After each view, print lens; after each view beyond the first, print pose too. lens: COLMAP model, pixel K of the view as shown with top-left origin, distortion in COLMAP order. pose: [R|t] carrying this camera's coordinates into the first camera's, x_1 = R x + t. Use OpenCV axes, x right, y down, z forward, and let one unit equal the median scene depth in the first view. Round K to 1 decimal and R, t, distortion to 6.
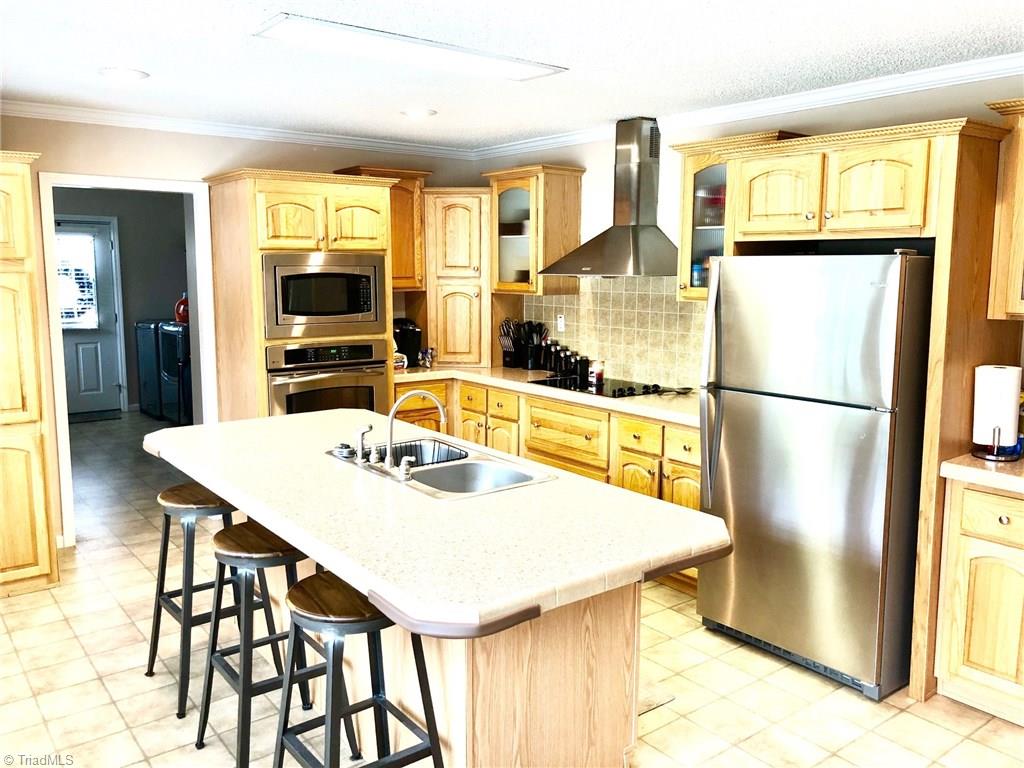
lens RADIAL K [[833.4, 0, 517.0], [0, 833.4, 383.4], [0, 0, 1]] dist [0.052648, -0.095696]
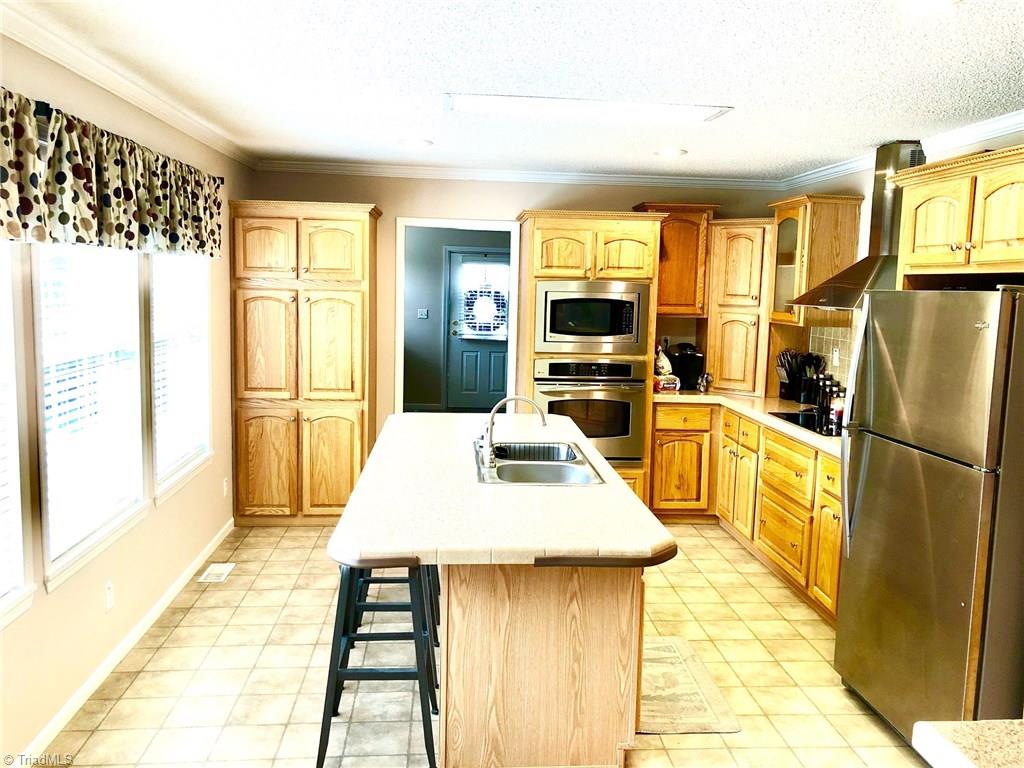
lens RADIAL K [[833.4, 0, 512.9], [0, 833.4, 379.8], [0, 0, 1]] dist [0.052648, -0.095696]
pose [[0.833673, 0.080417, -0.546372, 0.290488], [-0.100648, 0.994896, -0.007140, -0.002817], [0.543010, 0.060944, 0.837512, 0.000989]]
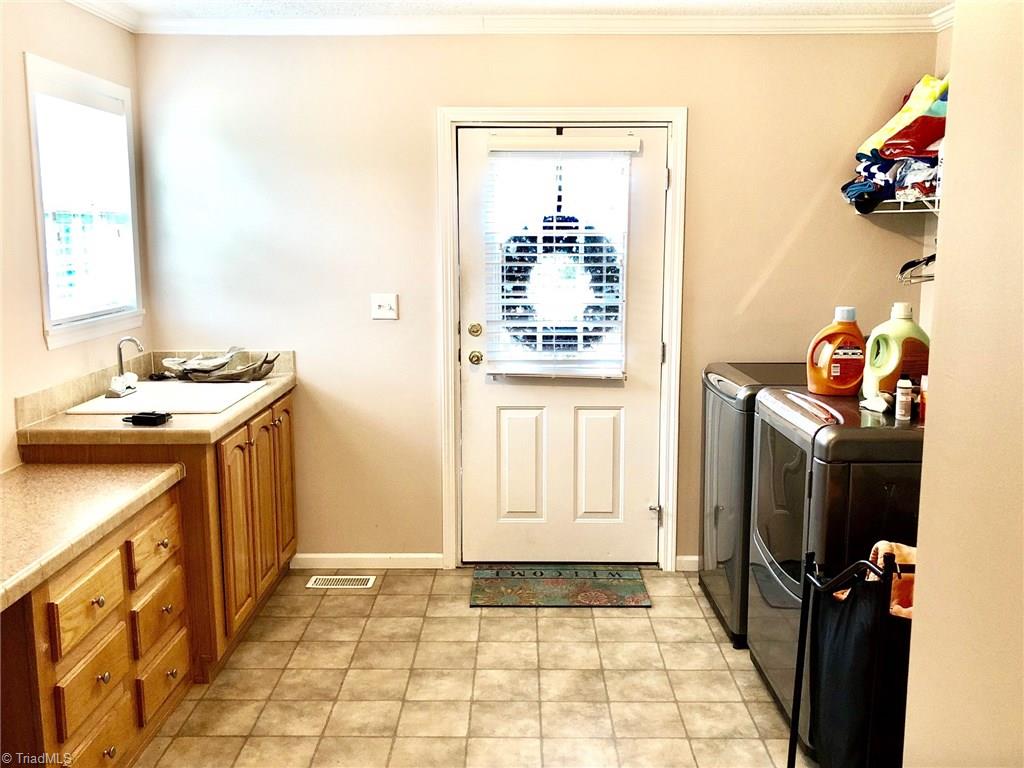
lens RADIAL K [[951.7, 0, 510.1], [0, 951.7, 383.5], [0, 0, 1]] dist [0.010079, 0.000000]
pose [[0.785328, 0.084016, -0.613352, -0.424289], [-0.082184, 0.996128, 0.031220, -0.123730], [0.613600, 0.025890, 0.789192, 0.998608]]
